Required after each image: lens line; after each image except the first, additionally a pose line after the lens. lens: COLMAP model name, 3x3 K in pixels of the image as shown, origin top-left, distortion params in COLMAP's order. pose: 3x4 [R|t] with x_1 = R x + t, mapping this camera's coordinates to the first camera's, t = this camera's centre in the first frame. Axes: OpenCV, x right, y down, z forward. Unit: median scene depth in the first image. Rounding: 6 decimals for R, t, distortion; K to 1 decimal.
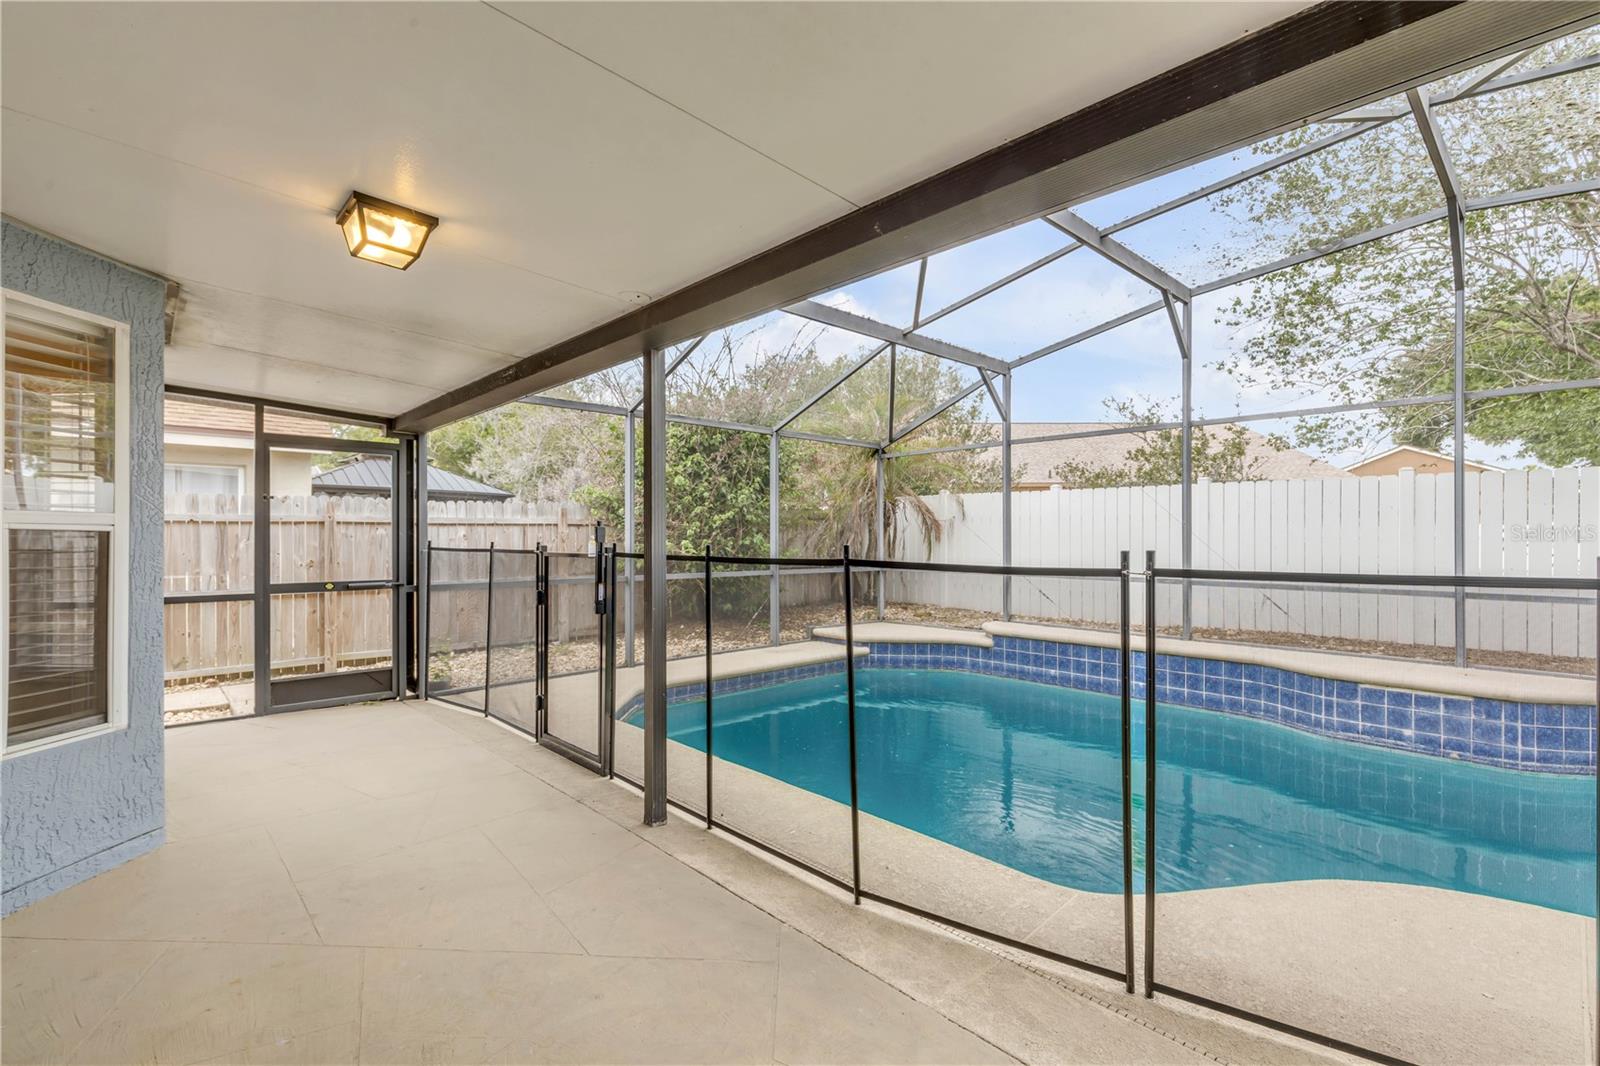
lens RADIAL K [[725.9, 0, 786.0], [0, 725.9, 539.0], [0, 0, 1]] dist [0.008660, -0.002234]
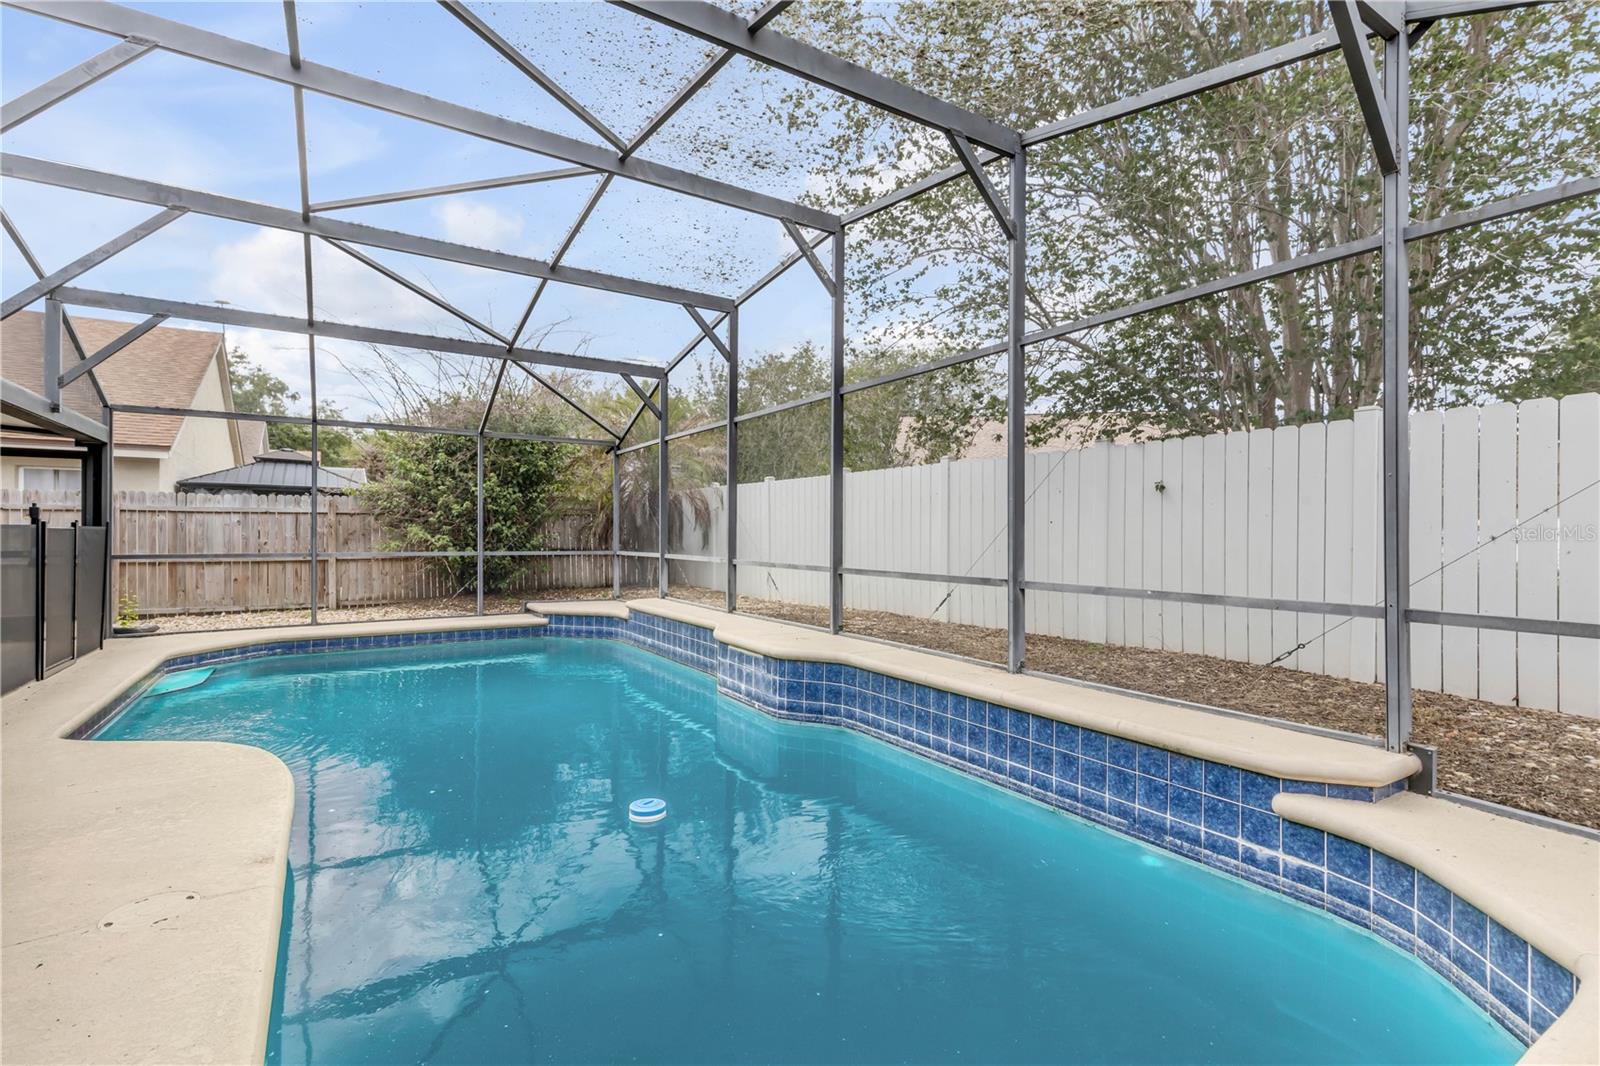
lens RADIAL K [[725.9, 0, 784.4], [0, 725.9, 526.6], [0, 0, 1]] dist [0.008660, -0.002234]
pose [[0.983745, 0.002144, -0.179558, 1.055464], [-0.004968, 0.999871, -0.015280, 0.029240], [0.179502, 0.015923, 0.983629, -0.107540]]
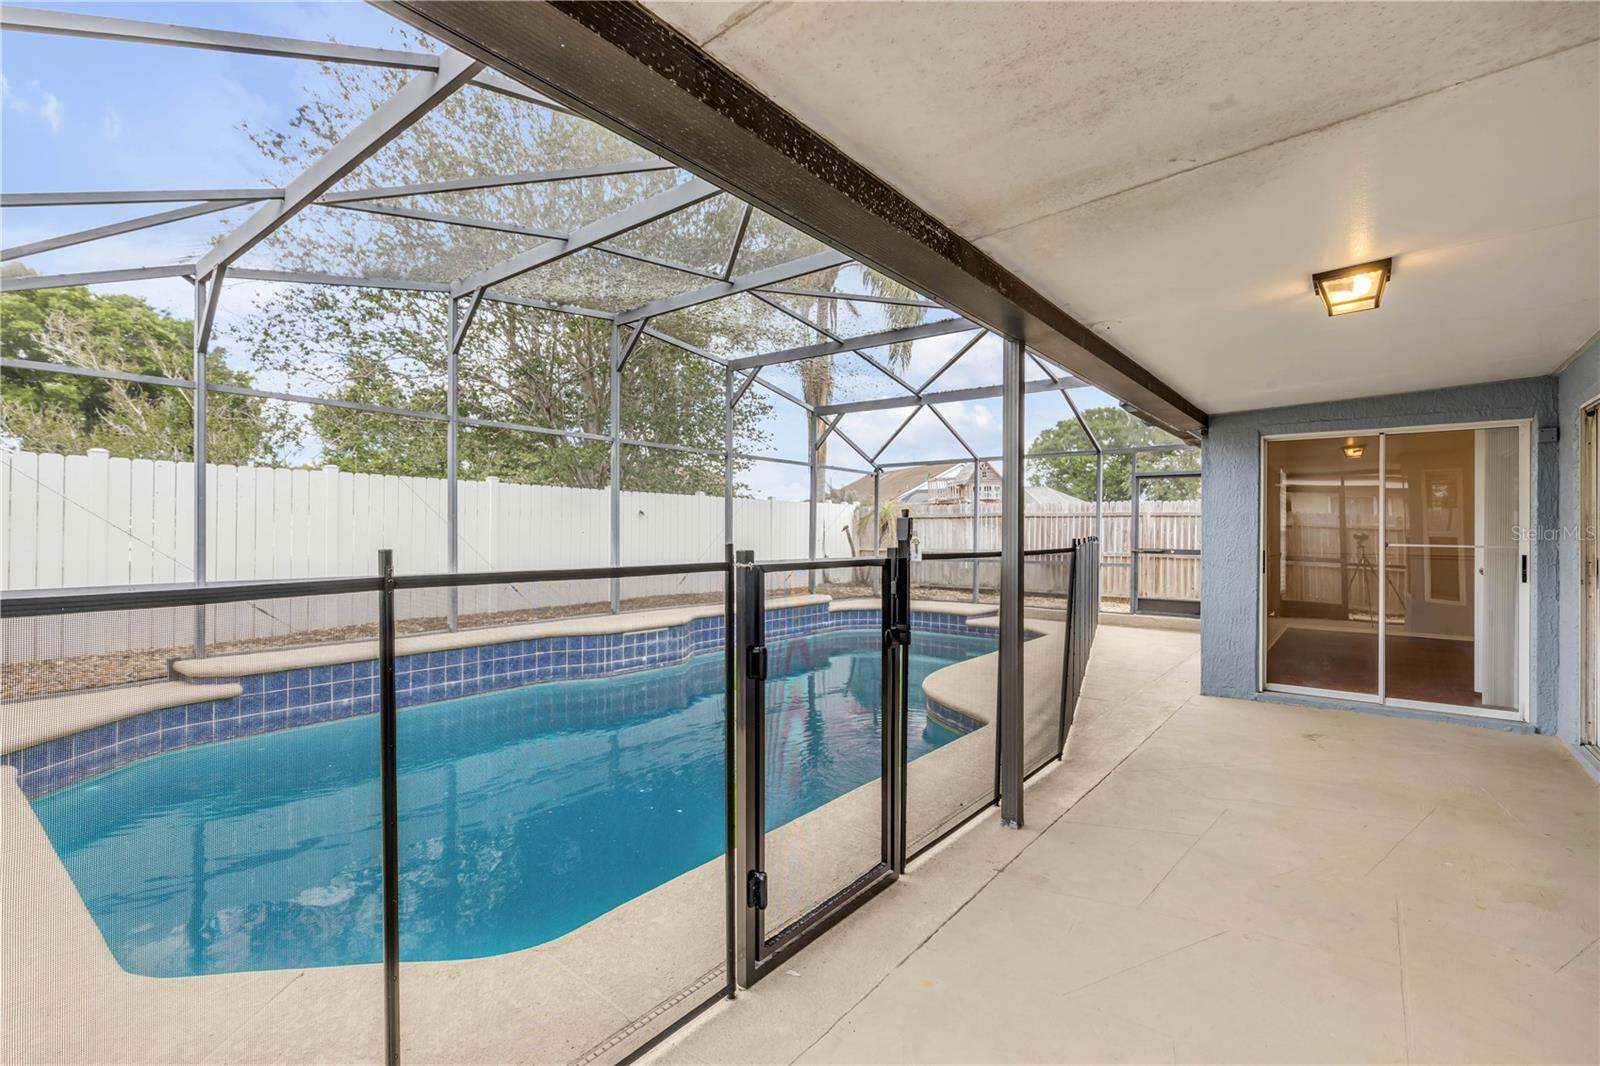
lens RADIAL K [[725.9, 0, 804.4], [0, 725.9, 531.3], [0, 0, 1]] dist [0.008660, -0.002234]
pose [[-0.164539, 0.000731, 0.986370, -0.654537], [0.001739, 0.999998, -0.000451, 0.000923], [-0.986369, 0.001641, -0.164540, 0.862547]]
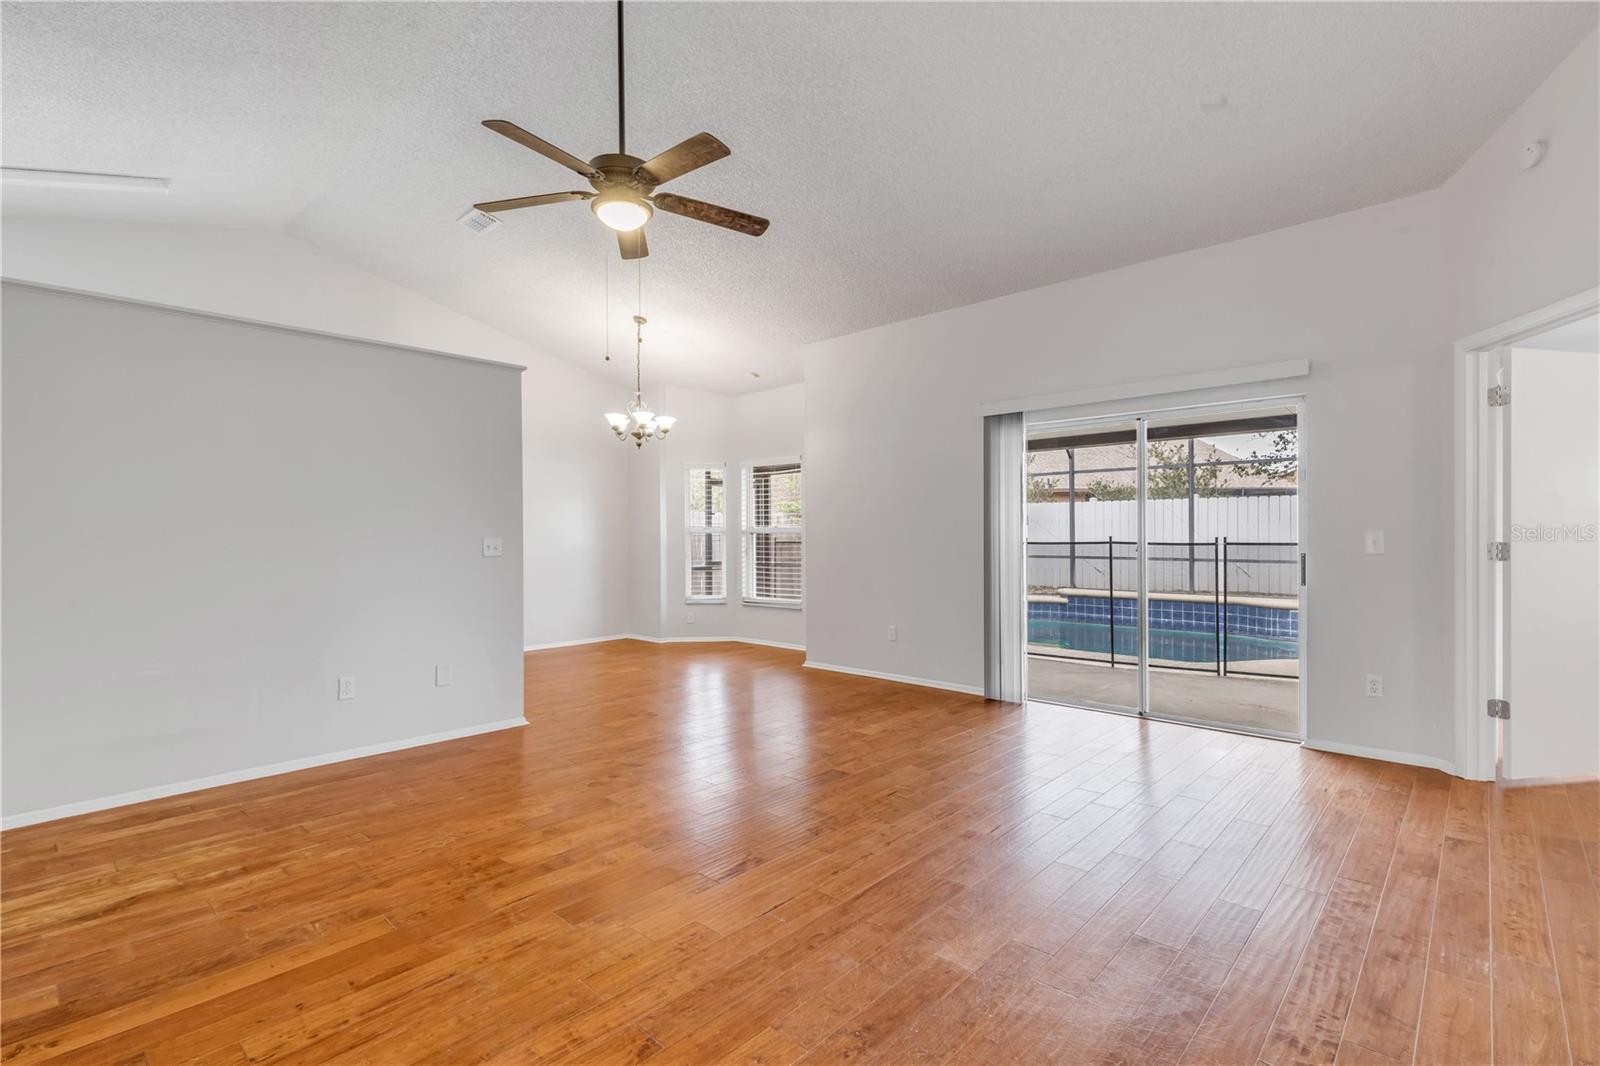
lens RADIAL K [[725.9, 0, 796.1], [0, 725.9, 532.3], [0, 0, 1]] dist [0.008660, -0.002234]
pose [[0.997067, -0.007476, 0.076174, -0.598764], [0.008073, 0.999939, -0.007537, 0.003589], [-0.076113, 0.008130, 0.997066, -0.744428]]
